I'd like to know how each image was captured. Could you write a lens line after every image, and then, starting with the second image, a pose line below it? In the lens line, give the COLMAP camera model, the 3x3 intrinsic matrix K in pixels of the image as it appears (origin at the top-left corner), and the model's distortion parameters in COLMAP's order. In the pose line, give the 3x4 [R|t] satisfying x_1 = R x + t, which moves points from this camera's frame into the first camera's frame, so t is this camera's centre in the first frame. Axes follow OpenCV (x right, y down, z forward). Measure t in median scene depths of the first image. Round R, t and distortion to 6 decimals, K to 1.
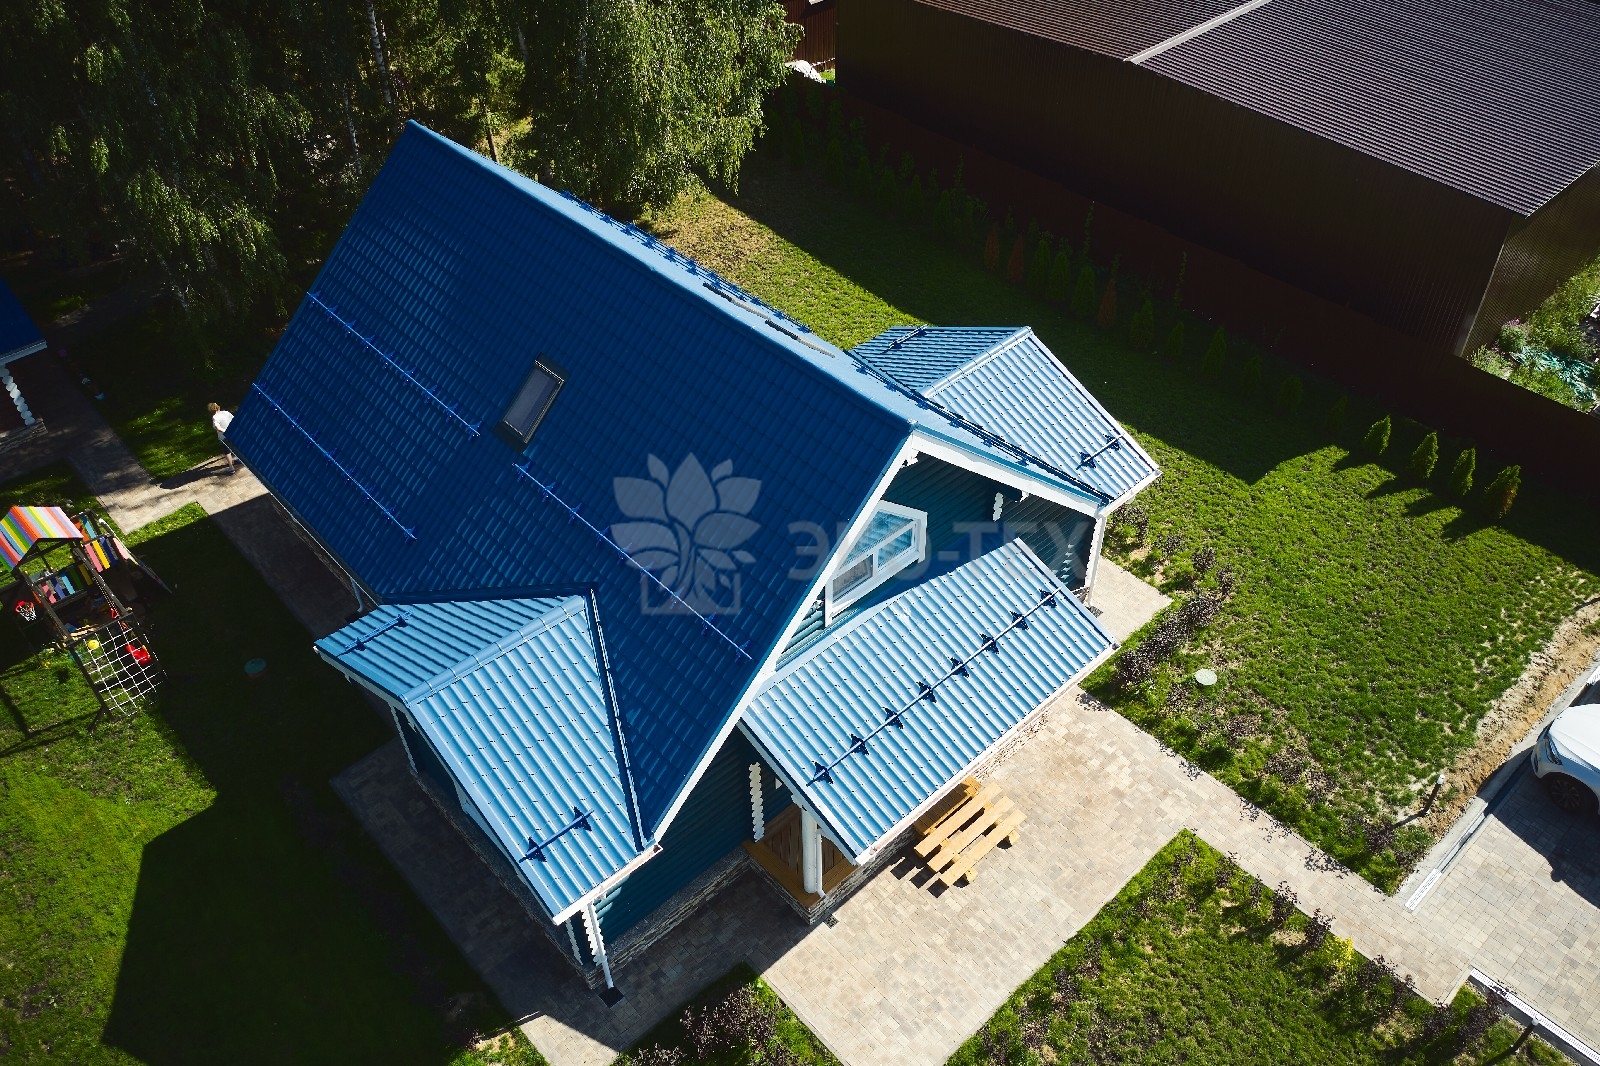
lens RADIAL K [[1257.6, 0, 795.9], [0, 1257.6, 530.7], [0, 0, 1]] dist [-0.021601, 0.005889]
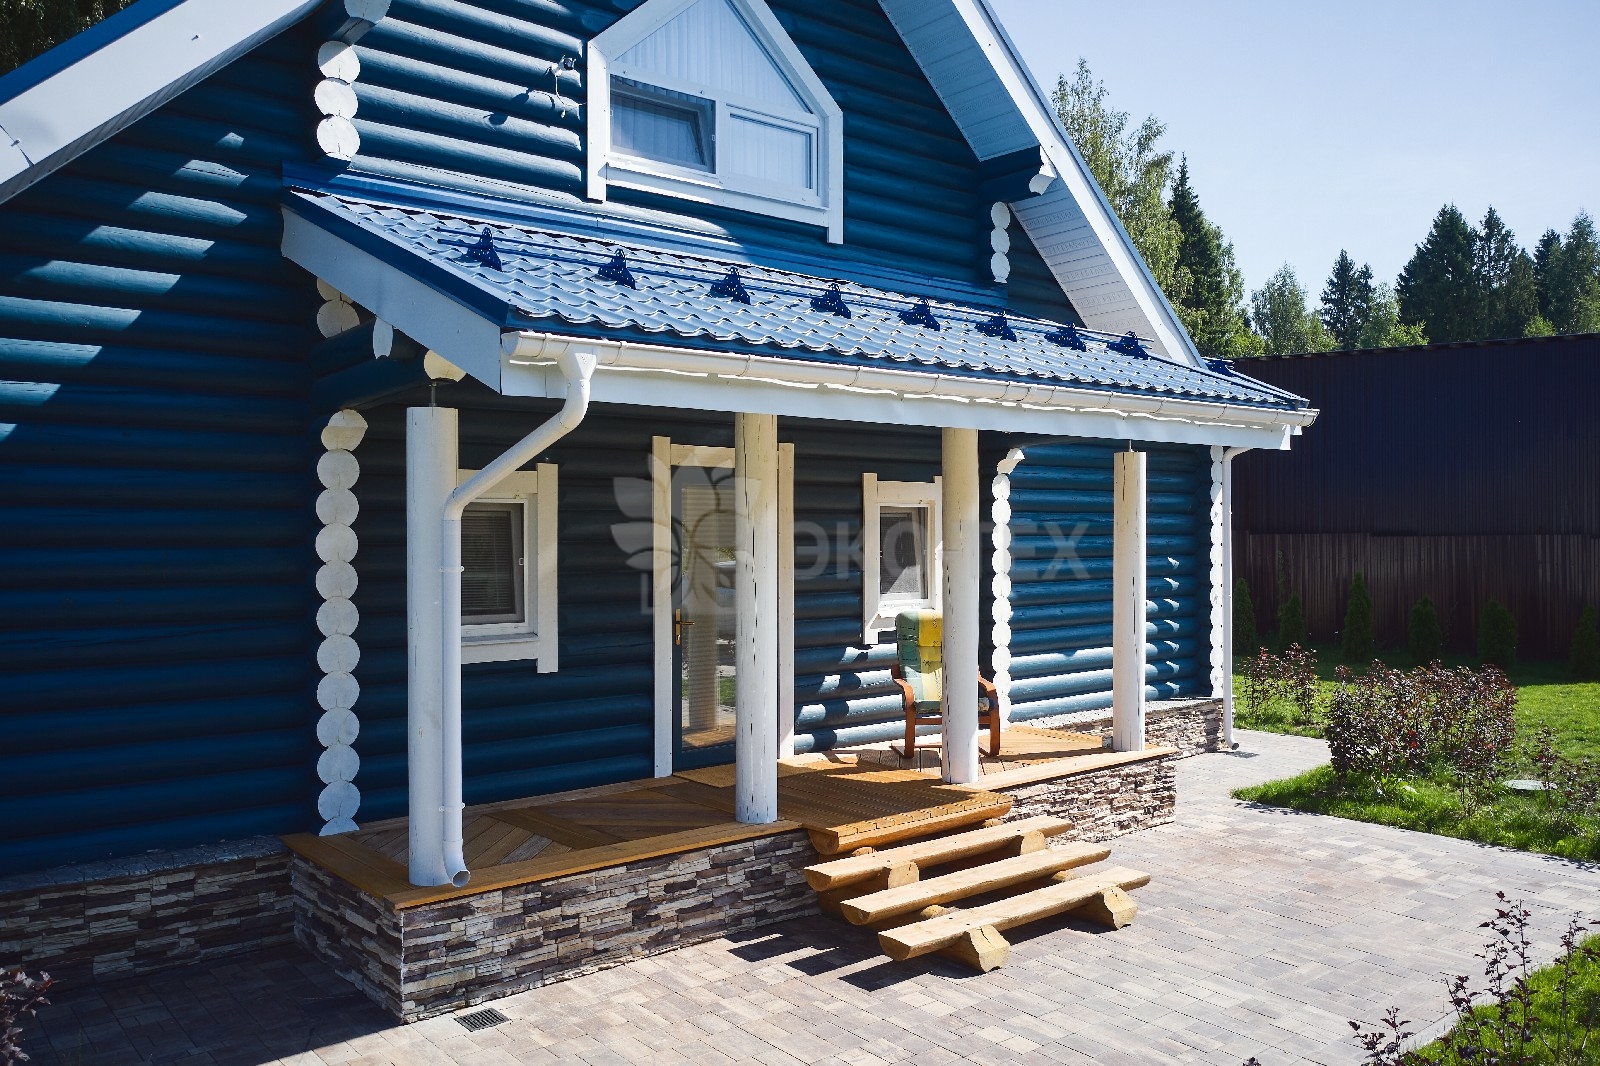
lens RADIAL K [[1257.6, 0, 795.9], [0, 1257.6, 530.7], [0, 0, 1]] dist [-0.021601, 0.005889]
pose [[0.998673, 0.016951, -0.048627, 0.105733], [-0.045244, 0.739795, -0.671309, 0.401994], [0.024595, 0.672619, 0.739581, 0.703351]]
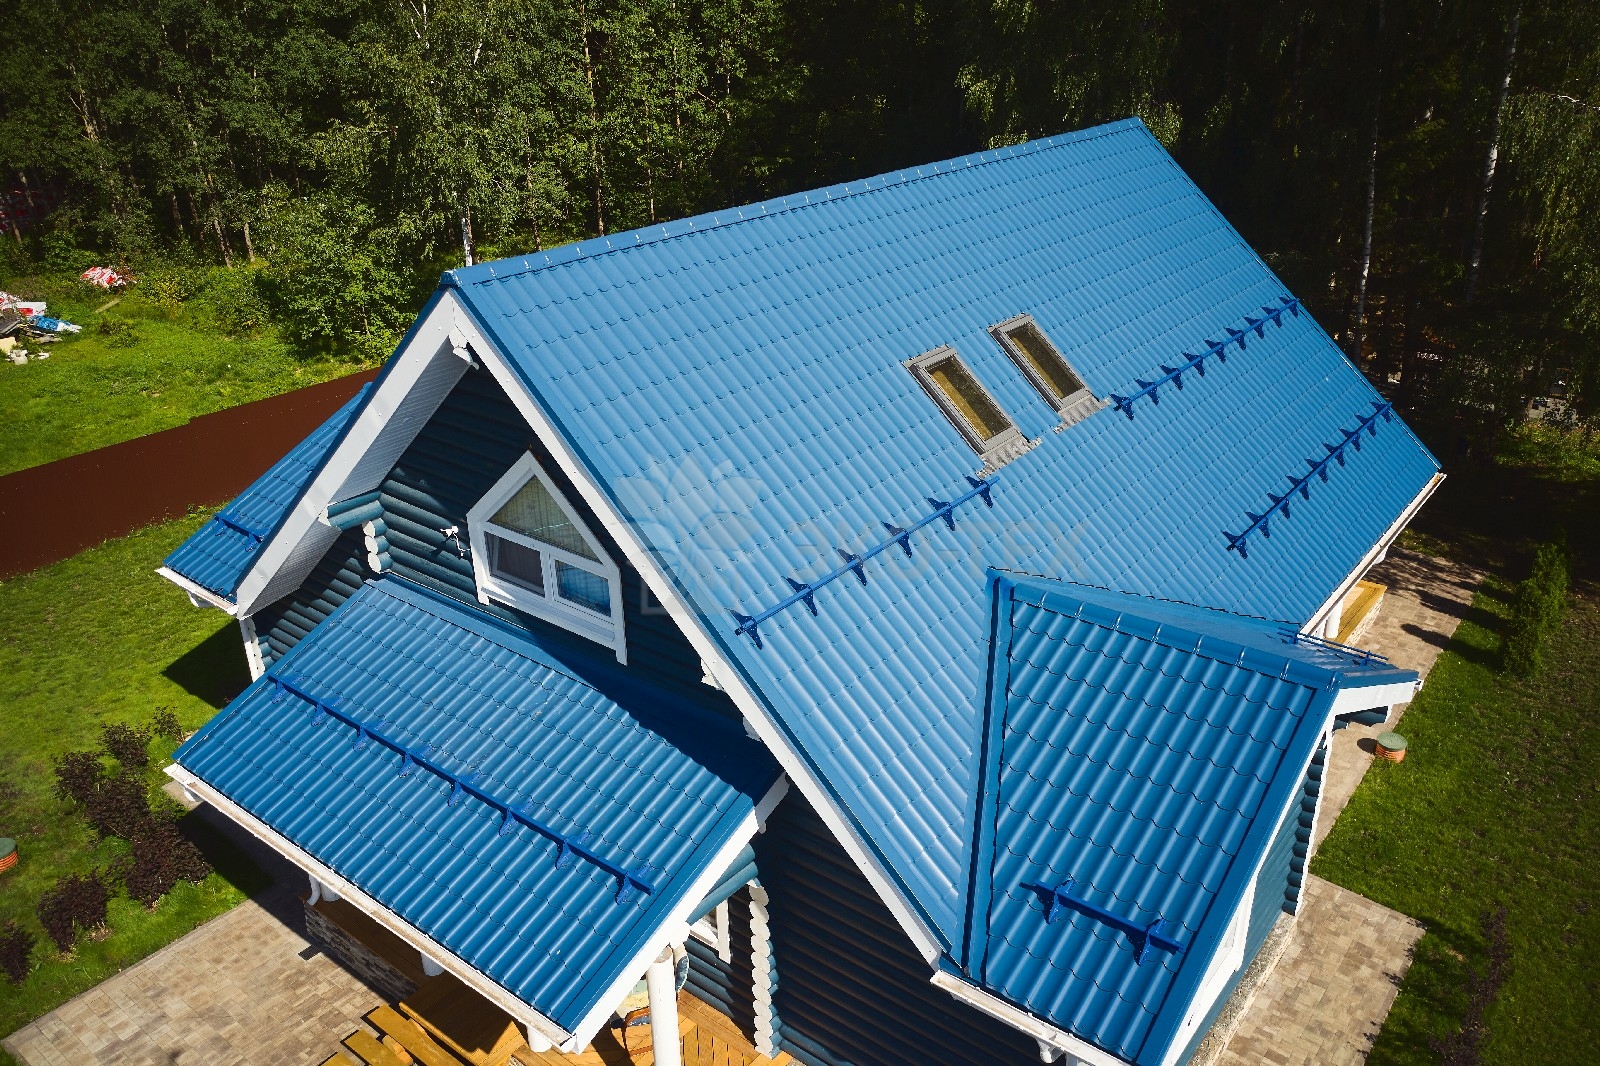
lens RADIAL K [[1249.4, 0, 795.8], [0, 1249.4, 534.5], [0, 0, 1]] dist [-0.013458, 0.004478]
pose [[0.162007, 0.424769, -0.890688, 0.588530], [-0.656784, 0.720061, 0.223934, -0.196813], [0.736470, 0.548711, 0.395637, 0.769185]]
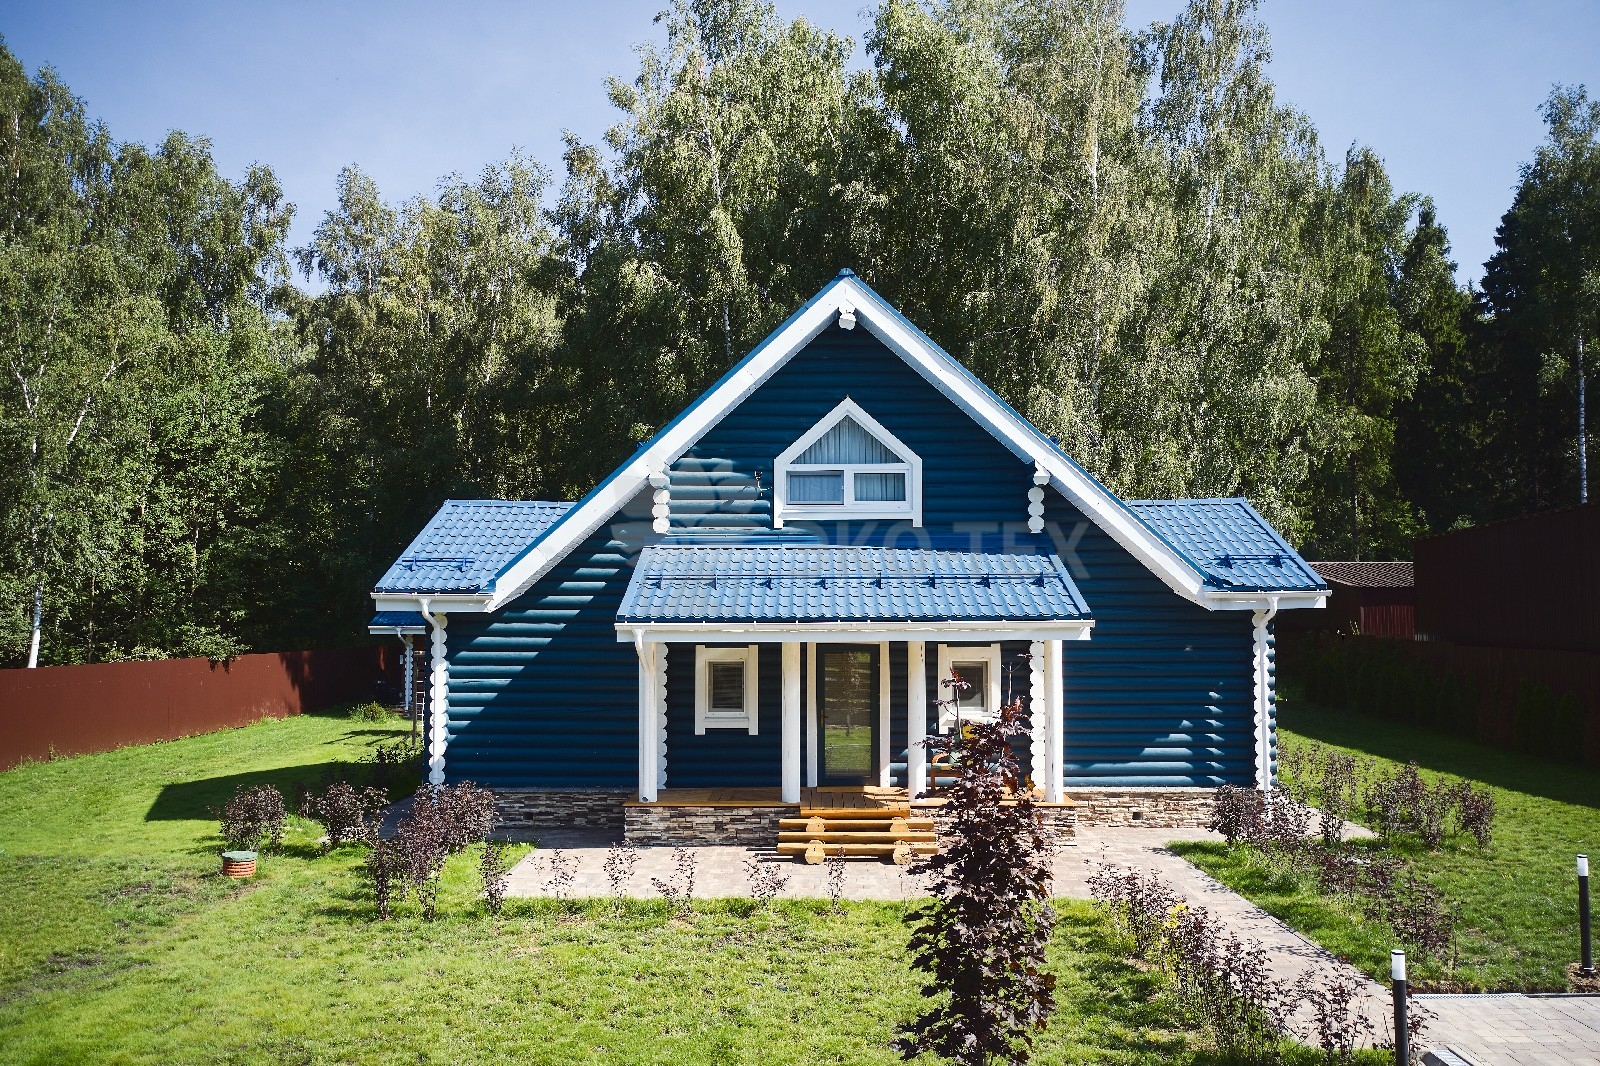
lens RADIAL K [[1257.6, 0, 795.9], [0, 1257.6, 530.7], [0, 0, 1]] dist [-0.021601, 0.005889]
pose [[0.726375, -0.025144, -0.686839, 0.641402], [-0.472519, 0.707427, -0.525616, 0.530459], [0.499104, 0.706339, 0.501976, 0.482506]]
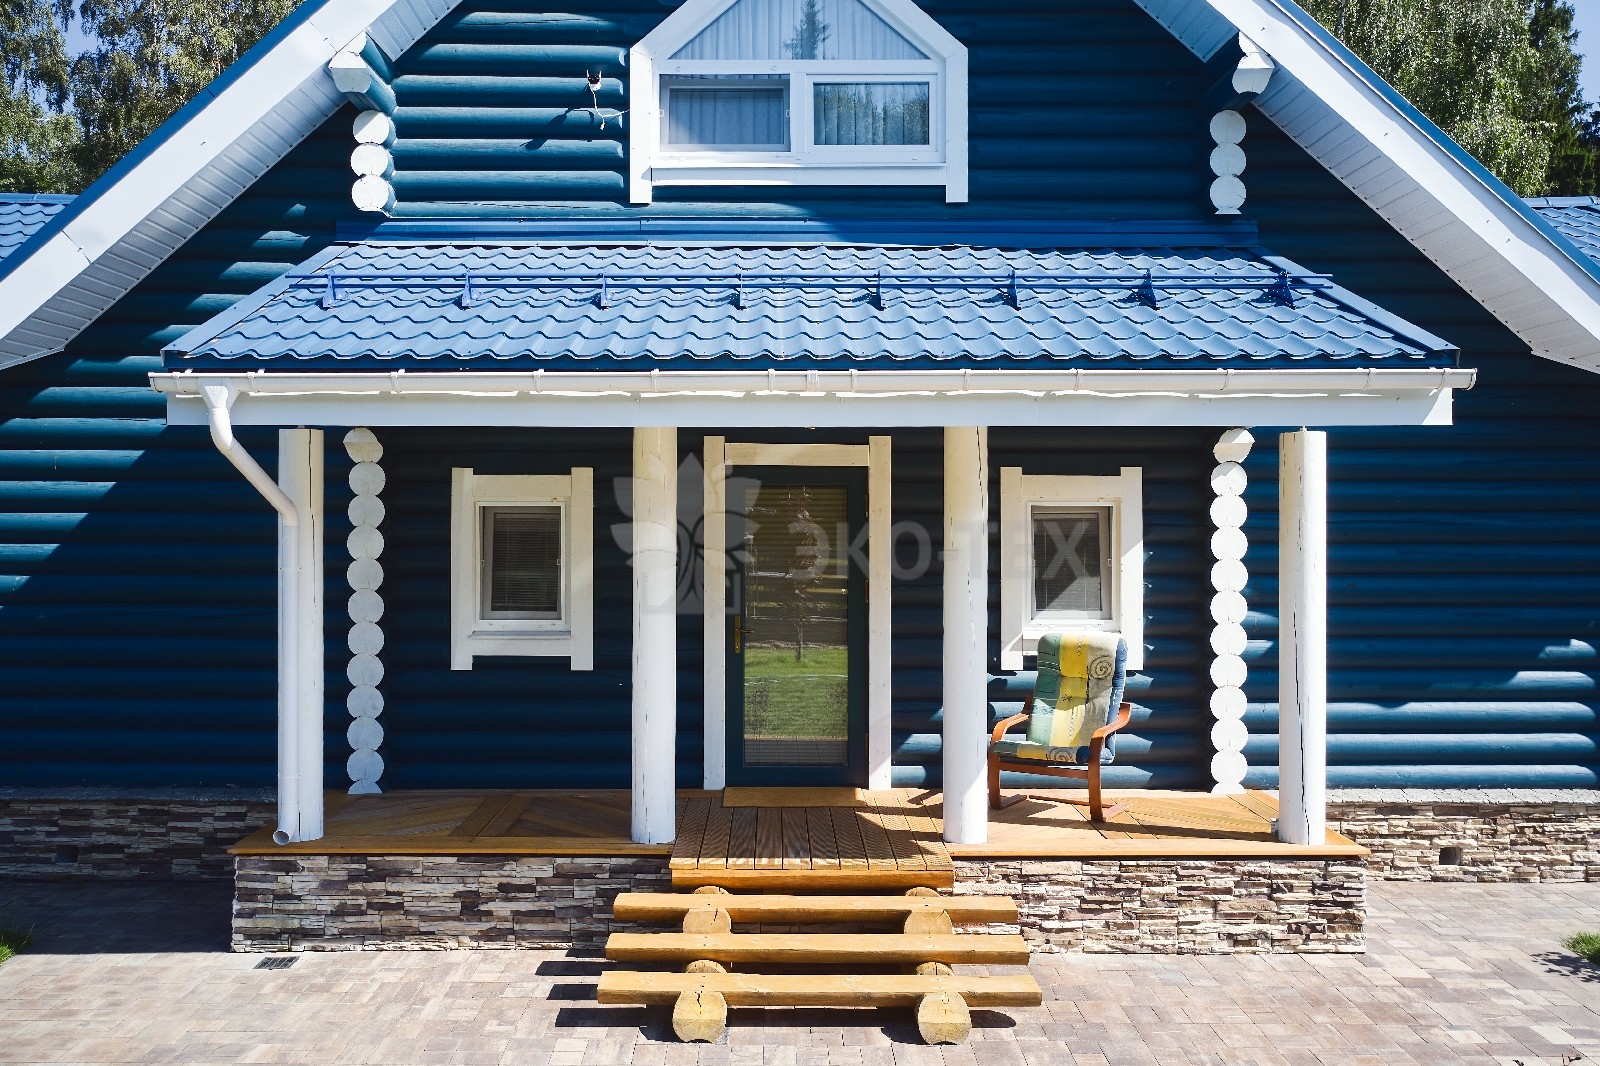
lens RADIAL K [[1398.8, 0, 765.7], [0, 1398.8, 492.9], [0, 0, 1]] dist [-0.016318, 0.005622]
pose [[0.736409, 0.012175, -0.676427, 0.346394], [-0.468025, 0.731145, -0.496367, 0.331611], [0.488523, 0.682114, 0.544120, 0.764292]]
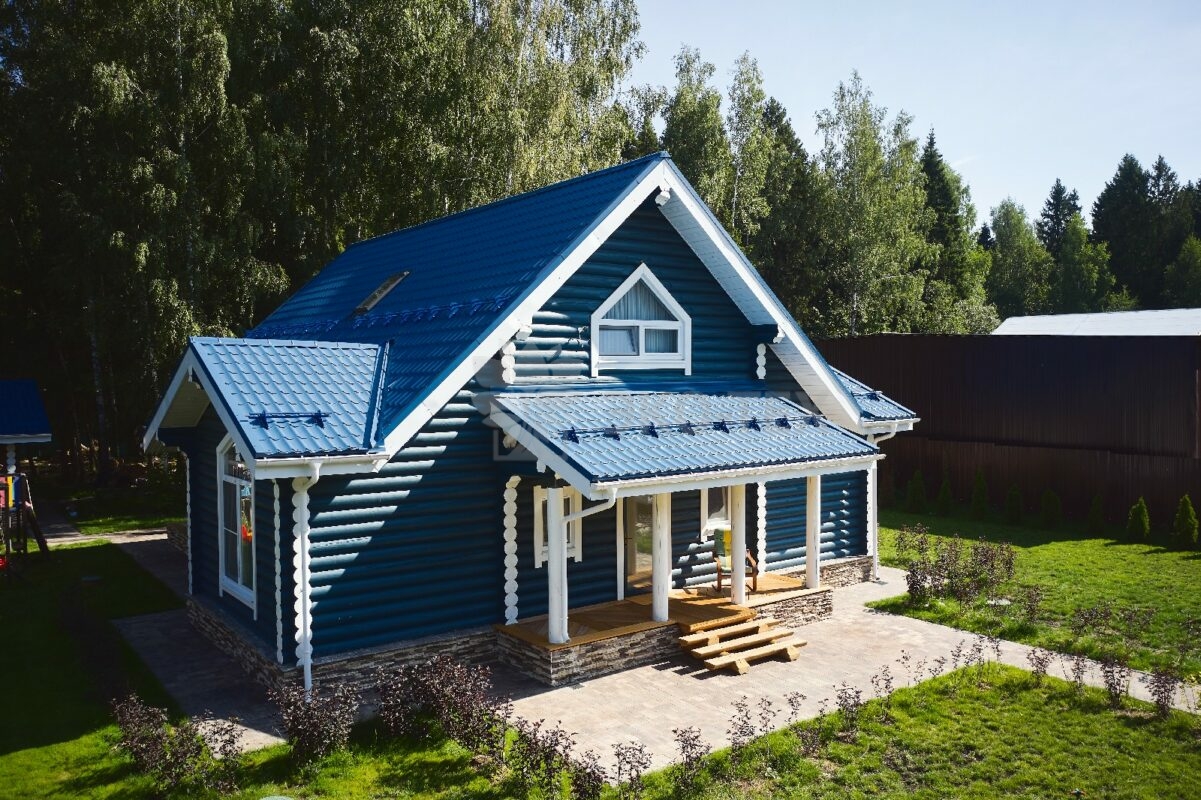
lens RADIAL K [[944.0, 0, 597.4], [0, 944.0, 398.3], [0, 0, 1]] dist [-0.021601, 0.005889]
pose [[0.993974, 0.014988, -0.108583, 0.106946], [-0.081959, 0.759399, -0.645442, 0.562389], [0.072784, 0.650452, 0.756052, 0.368246]]
